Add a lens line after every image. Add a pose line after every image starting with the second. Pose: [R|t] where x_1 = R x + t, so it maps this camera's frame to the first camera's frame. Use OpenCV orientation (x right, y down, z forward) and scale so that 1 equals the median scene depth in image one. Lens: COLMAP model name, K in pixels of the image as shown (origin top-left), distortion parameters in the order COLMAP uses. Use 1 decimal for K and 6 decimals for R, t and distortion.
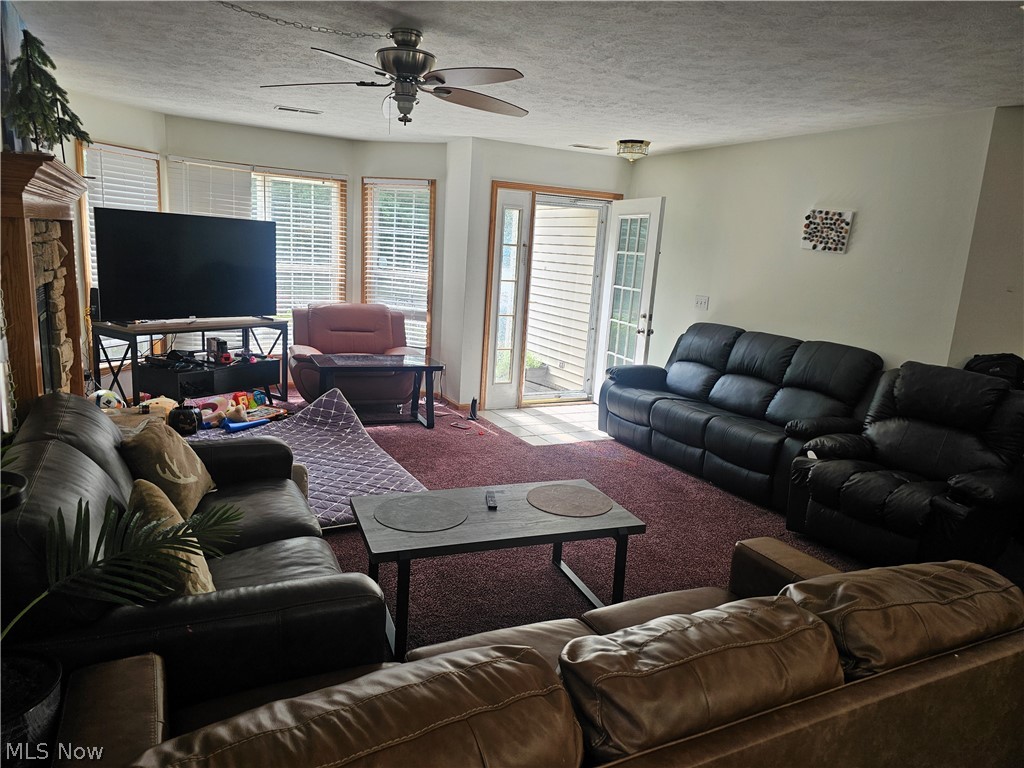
lens RADIAL K [[682.7, 0, 508.3], [0, 682.7, 385.5], [0, 0, 1]] dist [0.037971, -0.010507]
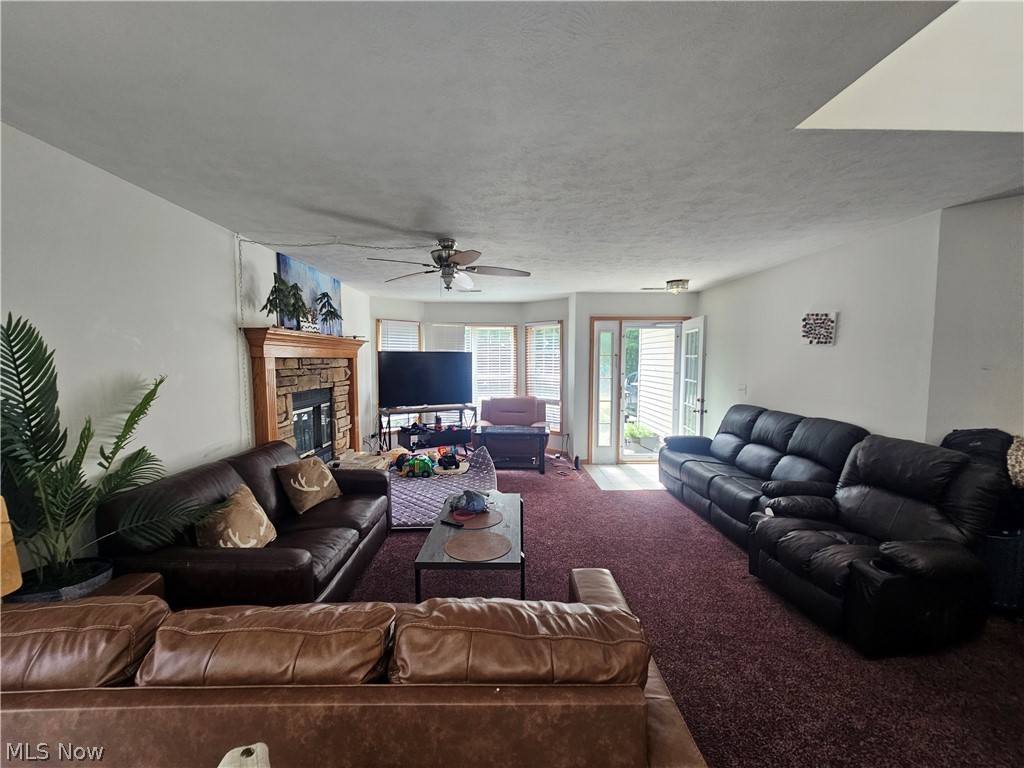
lens RADIAL K [[419.2, 0, 513.3], [0, 419.2, 384.3], [0, 0, 1]] dist [0.004144, 0.001542]
pose [[0.903140, -0.033682, -0.428024, 0.268682], [-0.031686, 0.988971, -0.144682, 0.001727], [0.428176, 0.144230, 0.892112, 0.095397]]
